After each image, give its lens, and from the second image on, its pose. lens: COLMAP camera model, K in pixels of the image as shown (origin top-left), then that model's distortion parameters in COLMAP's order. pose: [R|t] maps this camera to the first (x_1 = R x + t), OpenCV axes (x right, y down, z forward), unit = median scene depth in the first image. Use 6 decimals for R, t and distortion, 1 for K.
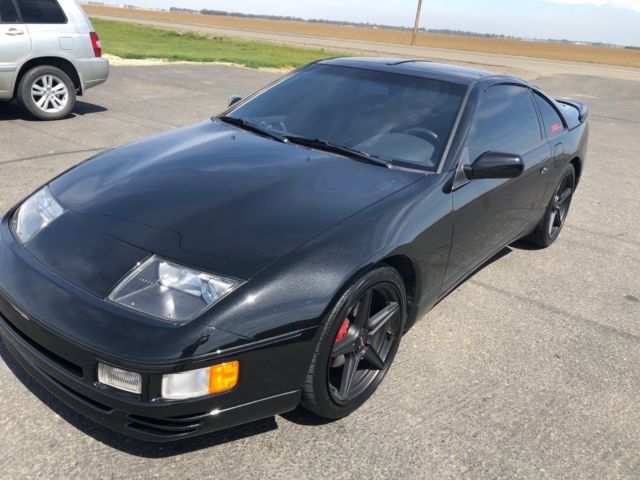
lens RADIAL K [[521.4, 0, 320.0], [0, 521.4, 240.2], [0, 0, 1]] dist [0.035818, -0.030215]
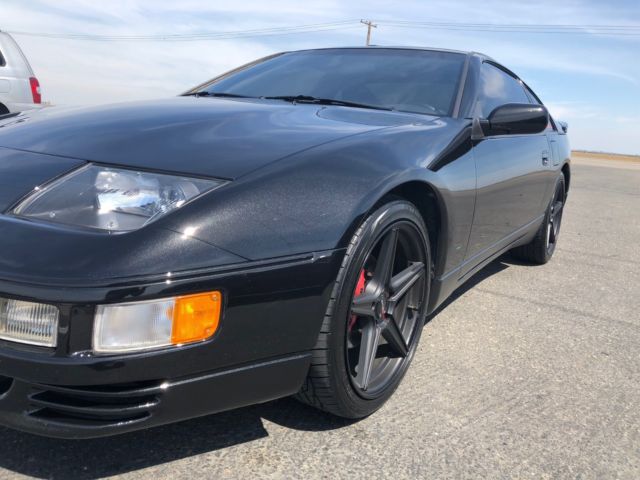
lens RADIAL K [[521.4, 0, 320.6], [0, 521.4, 241.2], [0, 0, 1]] dist [0.035818, -0.030215]
pose [[0.994494, -0.008121, 0.104477, -0.080256], [0.026177, 0.984638, -0.172636, 0.225094], [-0.101470, 0.174421, 0.979429, 0.281179]]
